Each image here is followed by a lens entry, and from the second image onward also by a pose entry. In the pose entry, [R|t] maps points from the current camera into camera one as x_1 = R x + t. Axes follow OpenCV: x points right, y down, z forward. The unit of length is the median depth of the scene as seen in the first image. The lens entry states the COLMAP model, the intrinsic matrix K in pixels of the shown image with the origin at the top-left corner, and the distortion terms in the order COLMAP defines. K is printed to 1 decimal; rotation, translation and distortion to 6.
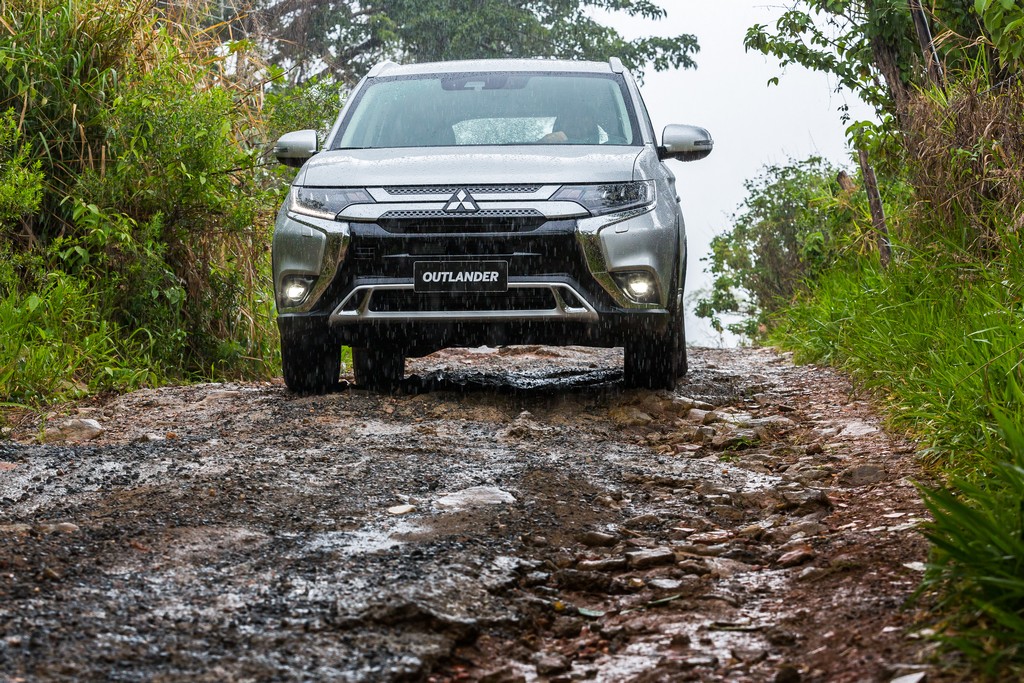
lens RADIAL K [[3216.8, 0, 512.0], [0, 3216.8, 341.5], [0, 0, 1]] dist [-0.061076, 0.574885]
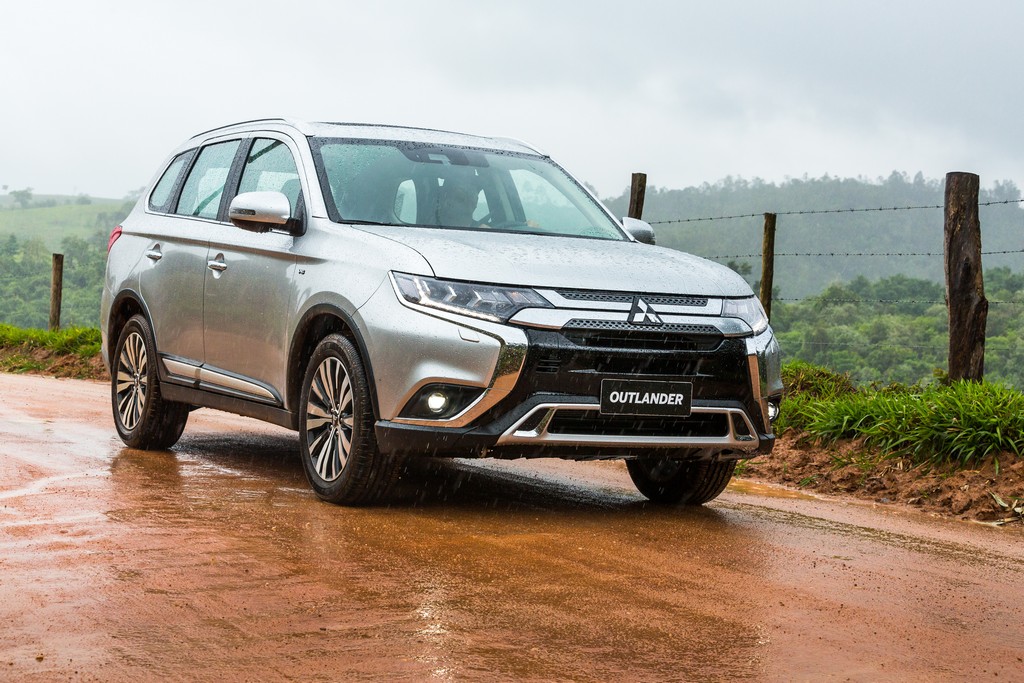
lens RADIAL K [[1988.1, 0, 512.0], [0, 1988.1, 341.5], [0, 0, 1]] dist [0.012905, 0.009706]
pose [[0.851030, 0.042426, 0.523401, -0.334564], [-0.063375, 0.997743, 0.022171, -0.045361], [-0.521280, -0.052039, 0.851798, 0.546928]]
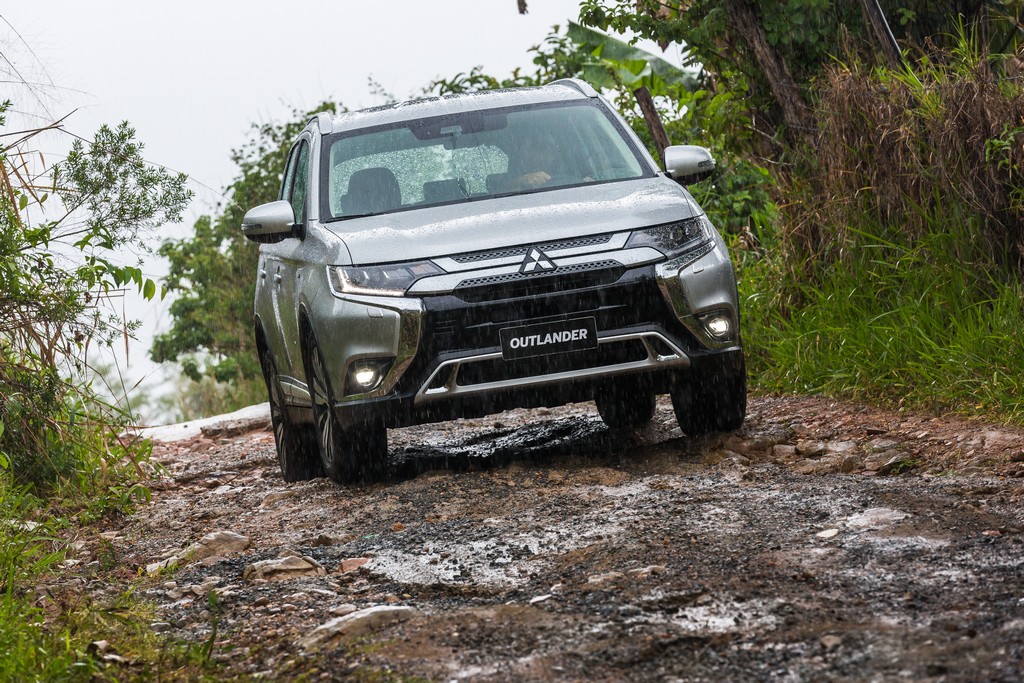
lens RADIAL K [[5953.0, 0, 512.0], [0, 5953.0, 341.5], [0, 0, 1]] dist [0.050416, -21.481892]
pose [[0.973725, -0.126941, 0.189067, -0.362716], [0.128461, 0.991705, 0.004242, -0.028080], [-0.188037, 0.020157, 0.981955, -0.750249]]
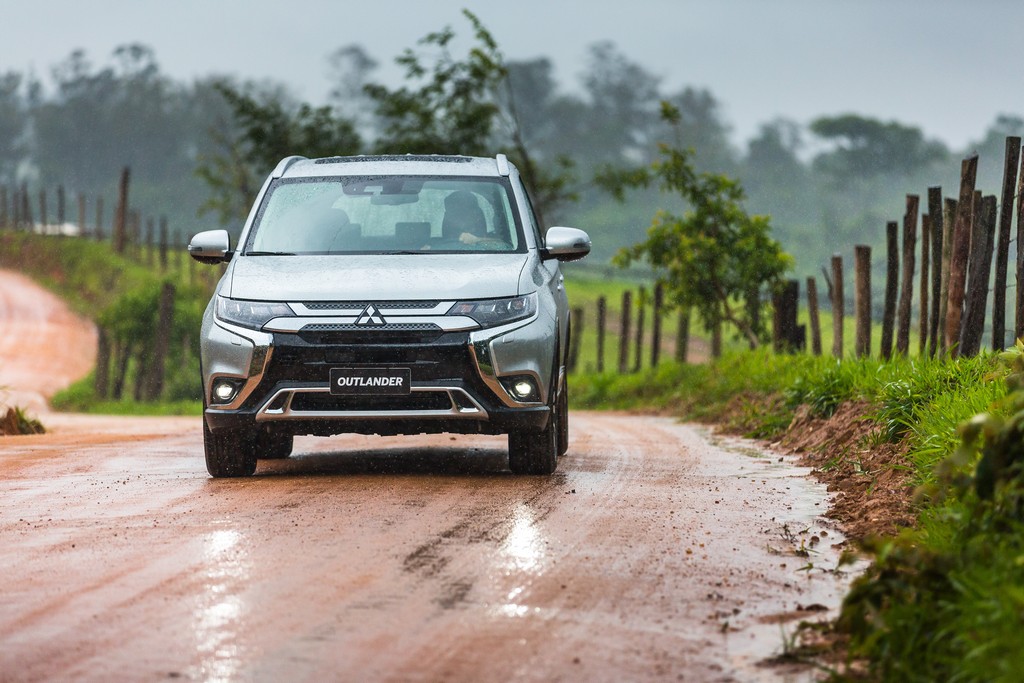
lens RADIAL K [[5953.0, 0, 512.0], [0, 5953.0, 341.5], [0, 0, 1]] dist [0.050416, -21.481892]
pose [[0.999306, 0.000788, 0.037230, -0.044661], [-0.001604, 0.999759, 0.021895, -0.081447], [-0.037204, -0.021939, 0.999067, -1.151144]]
